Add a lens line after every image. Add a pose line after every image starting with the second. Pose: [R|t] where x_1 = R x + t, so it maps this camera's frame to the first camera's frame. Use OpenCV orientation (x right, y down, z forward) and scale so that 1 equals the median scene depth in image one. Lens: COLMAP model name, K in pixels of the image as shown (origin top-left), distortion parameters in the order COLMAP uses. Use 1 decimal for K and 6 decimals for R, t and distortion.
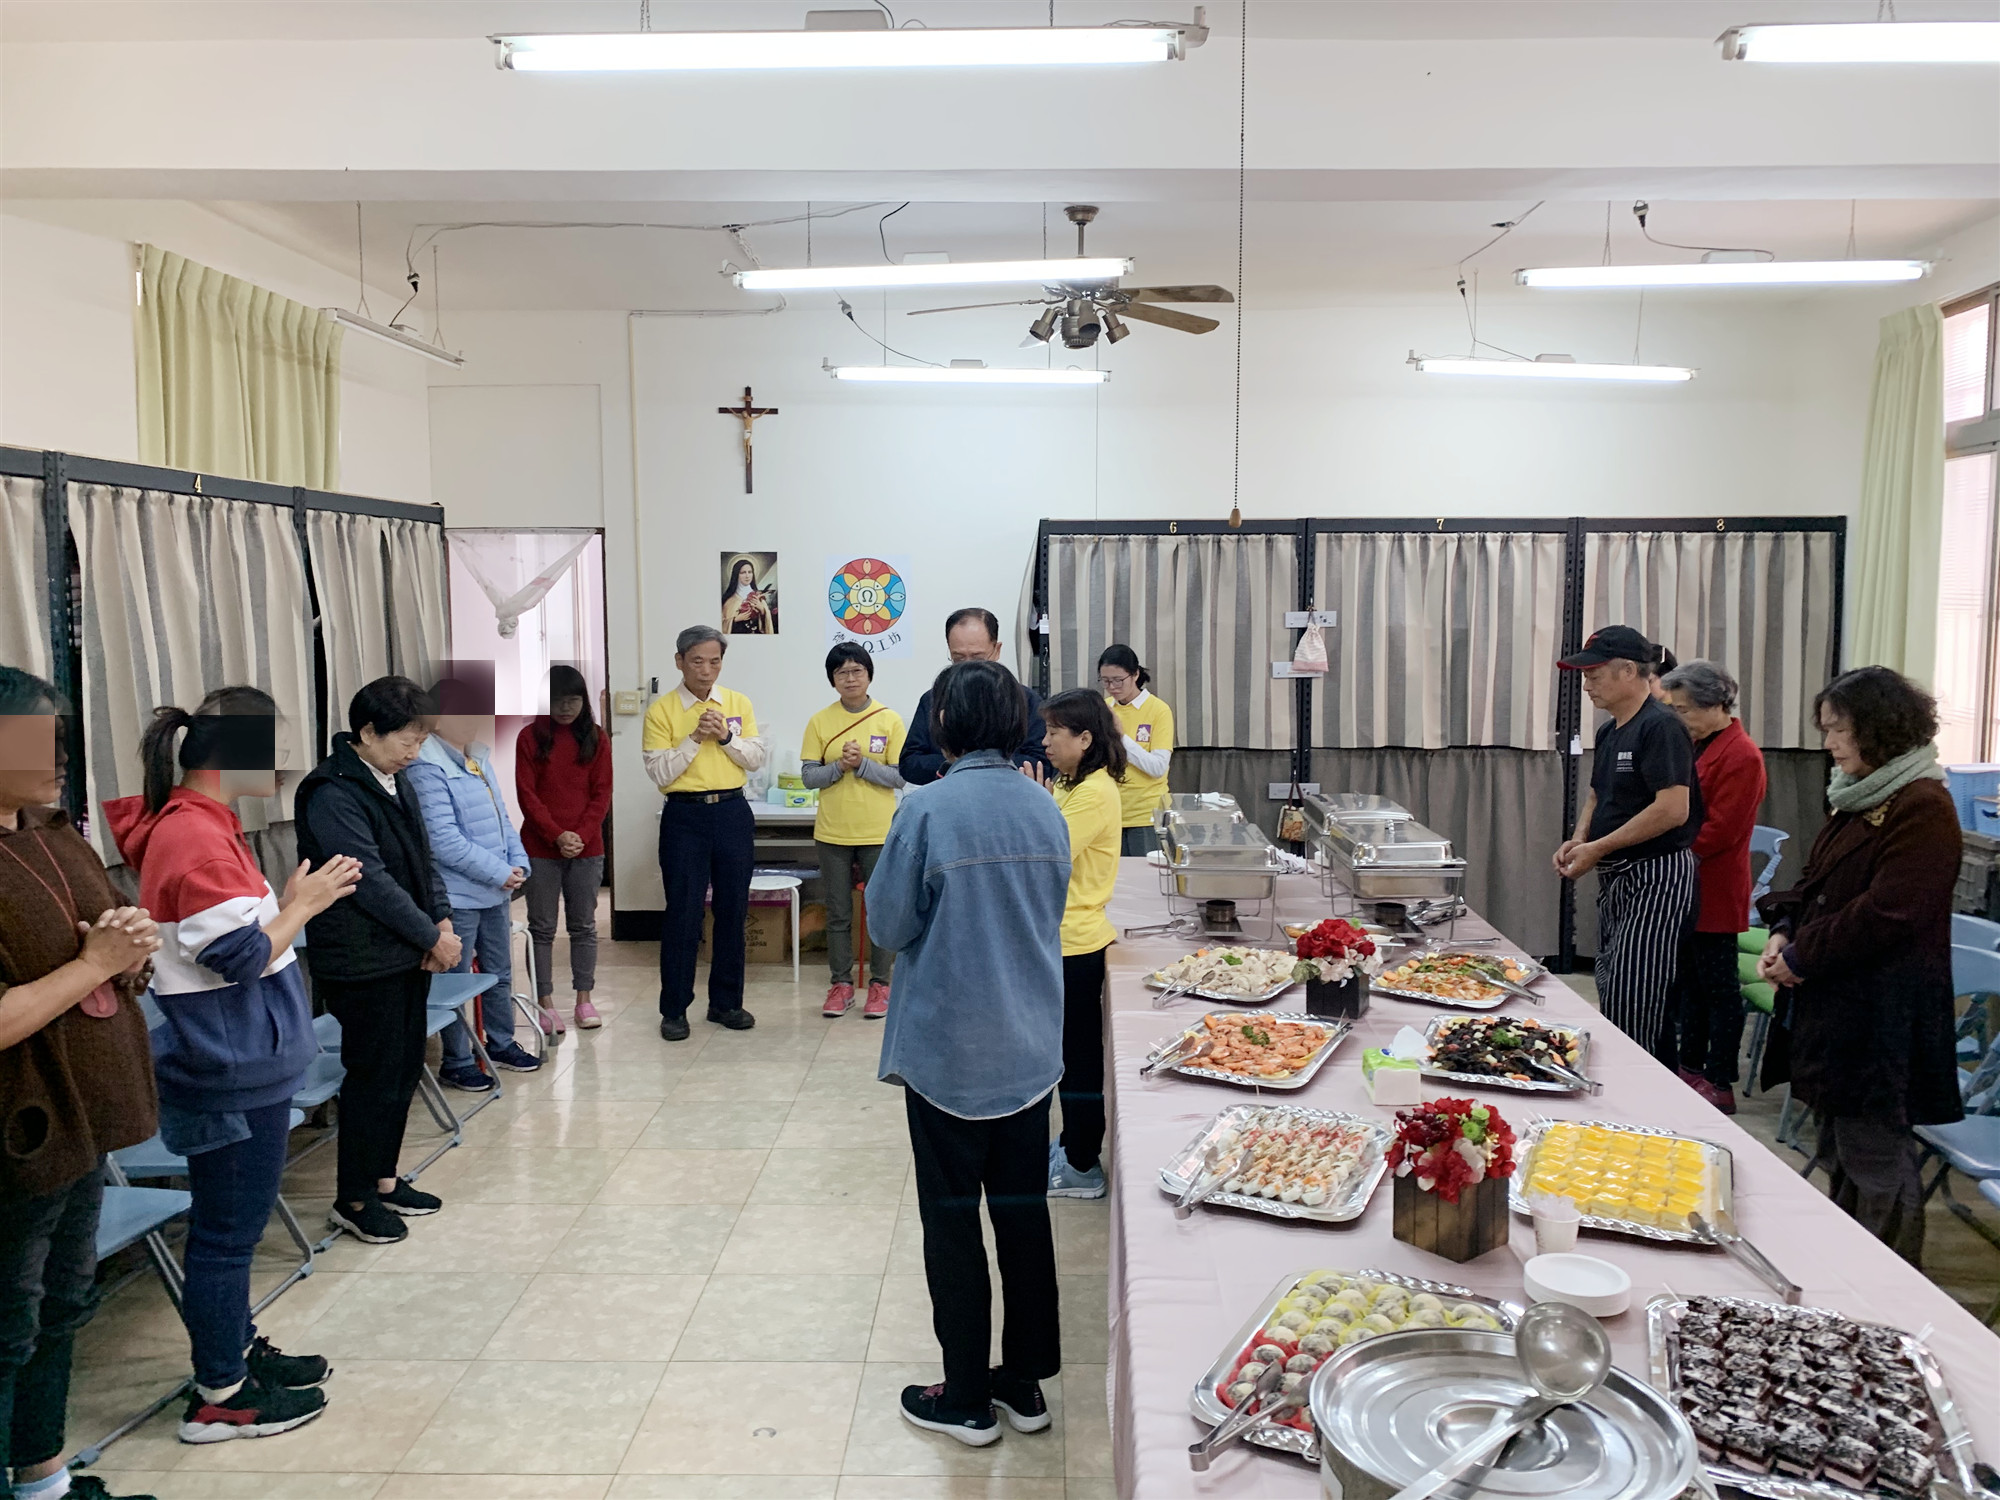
lens RADIAL K [[1533.4, 0, 1045.8], [0, 1533.4, 725.2], [0, 0, 1]] dist [0.024657, -0.031936]
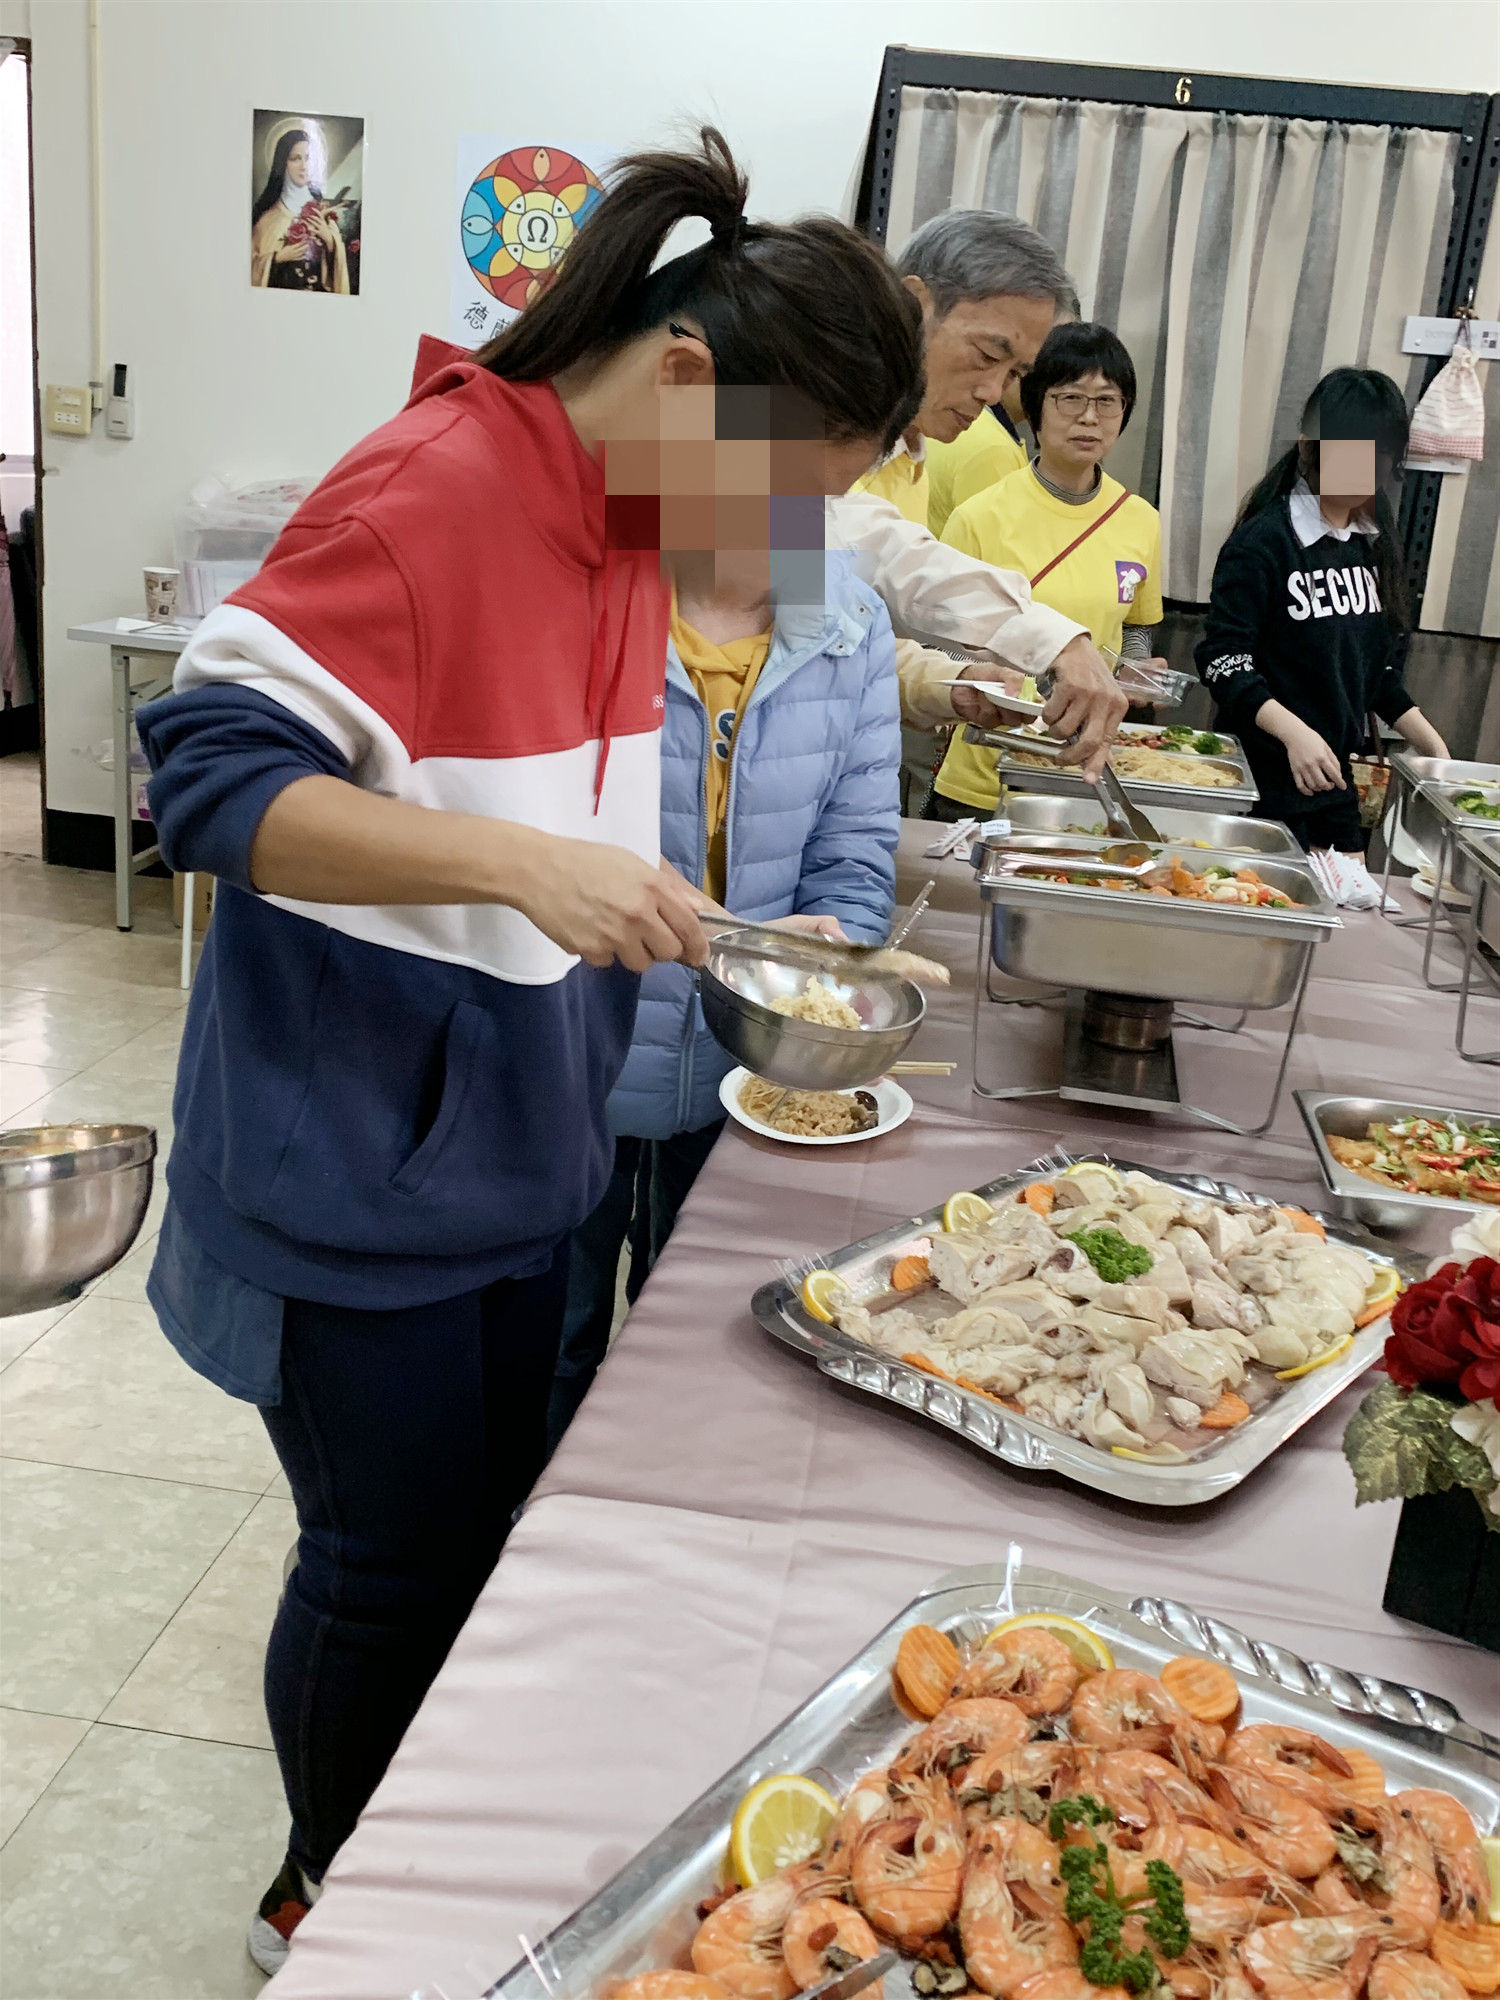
lens RADIAL K [[1962.4, 0, 746.1], [0, 1962.4, 1018.3], [0, 0, 1]] dist [0.044772, 0.000000]
pose [[0.987335, 0.121244, -0.102324, 0.049352], [-0.098218, 0.973624, 0.205935, 0.027103], [0.124594, -0.193276, 0.973201, 0.371940]]
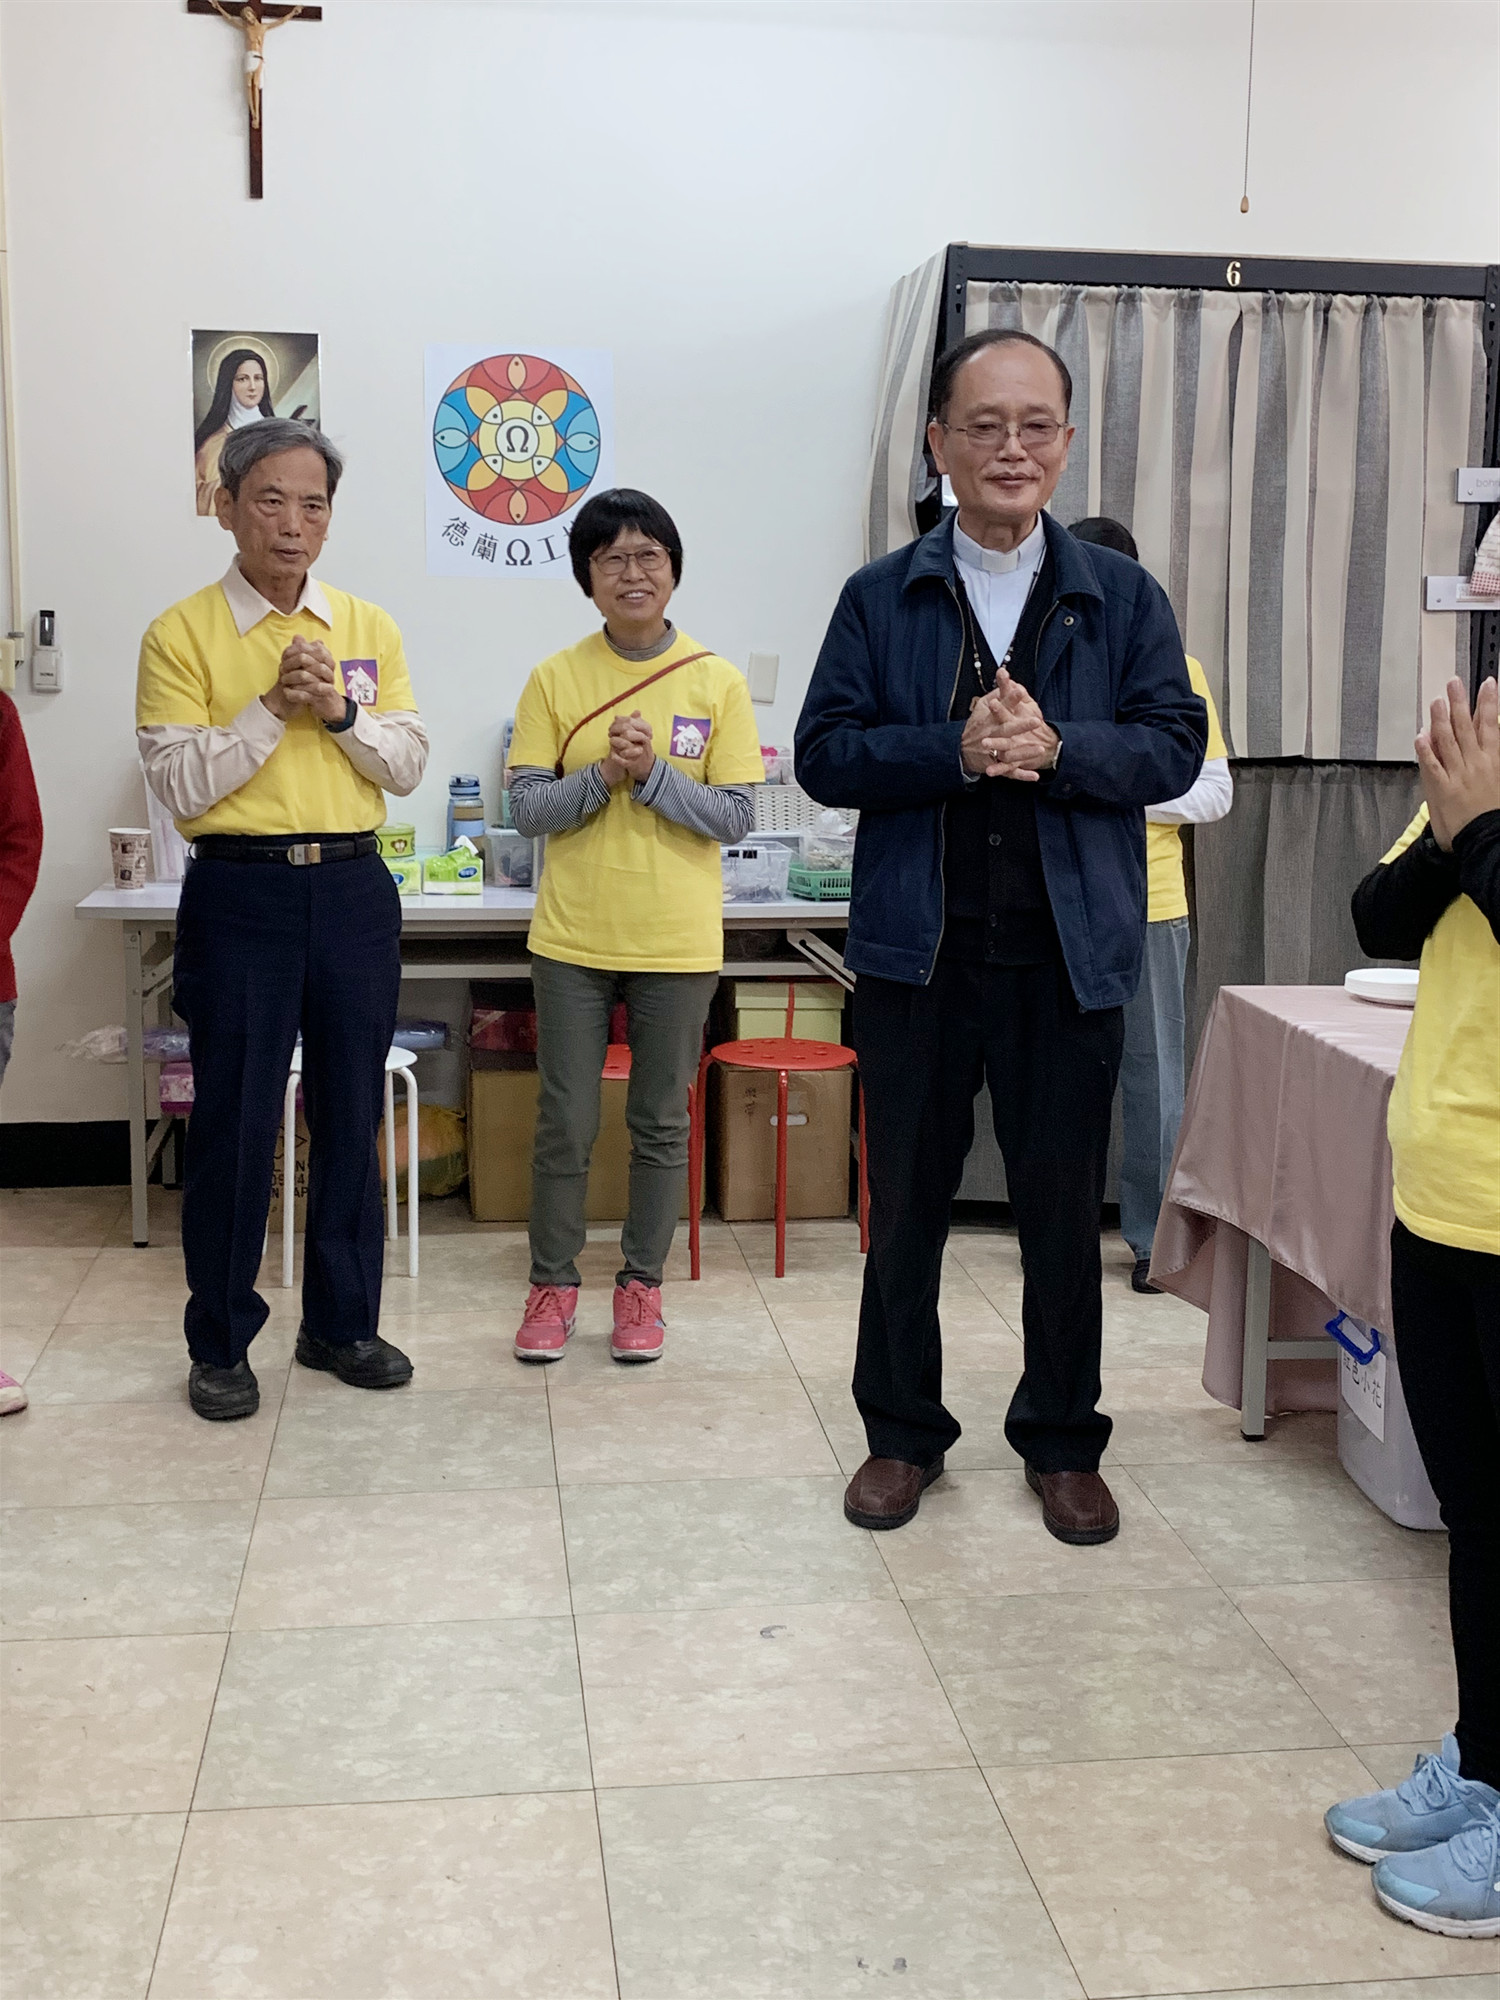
lens RADIAL K [[2174.7, 0, 736.5], [0, 2174.7, 990.0], [0, 0, 1]] dist [0.094960, 0.000000]
pose [[0.990945, -0.012850, 0.133652, -0.154105], [0.001656, 0.996504, 0.083534, 0.028656], [-0.134258, -0.082556, 0.987502, 0.353976]]
